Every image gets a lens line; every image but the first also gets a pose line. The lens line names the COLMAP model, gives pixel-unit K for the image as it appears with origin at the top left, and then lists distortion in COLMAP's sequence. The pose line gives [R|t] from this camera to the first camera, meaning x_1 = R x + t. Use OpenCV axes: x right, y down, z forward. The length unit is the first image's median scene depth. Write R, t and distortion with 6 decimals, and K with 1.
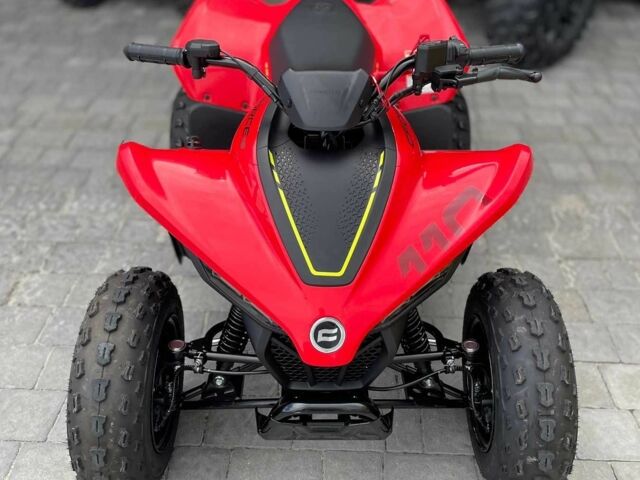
lens RADIAL K [[664.0, 0, 322.4], [0, 664.0, 241.2], [0, 0, 1]] dist [0.054519, 0.000000]
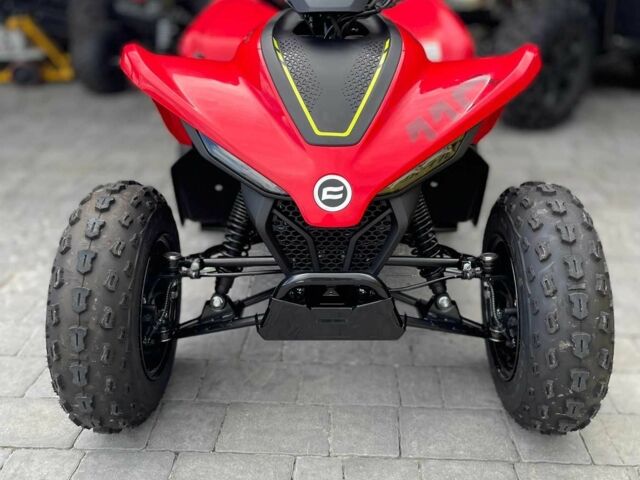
lens RADIAL K [[664.0, 0, 323.6], [0, 664.0, 239.7], [0, 0, 1]] dist [0.054519, 0.000000]
pose [[0.999881, -0.005776, -0.014320, 0.007109], [0.002175, 0.970835, -0.239738, 0.388370], [0.015287, 0.239678, 0.970732, 0.101463]]
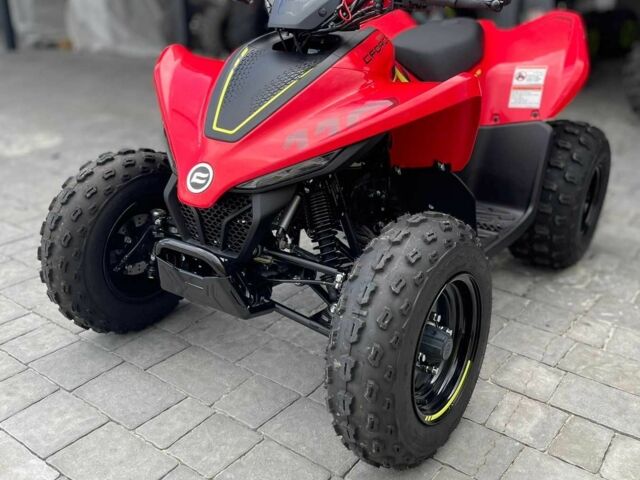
lens RADIAL K [[664.0, 0, 315.1], [0, 664.0, 241.5], [0, 0, 1]] dist [0.054519, 0.000000]
pose [[0.807565, 0.219127, -0.547560, 0.719234], [-0.349202, 0.925838, -0.144509, 0.301527], [0.475286, 0.307909, 0.824194, 0.190896]]
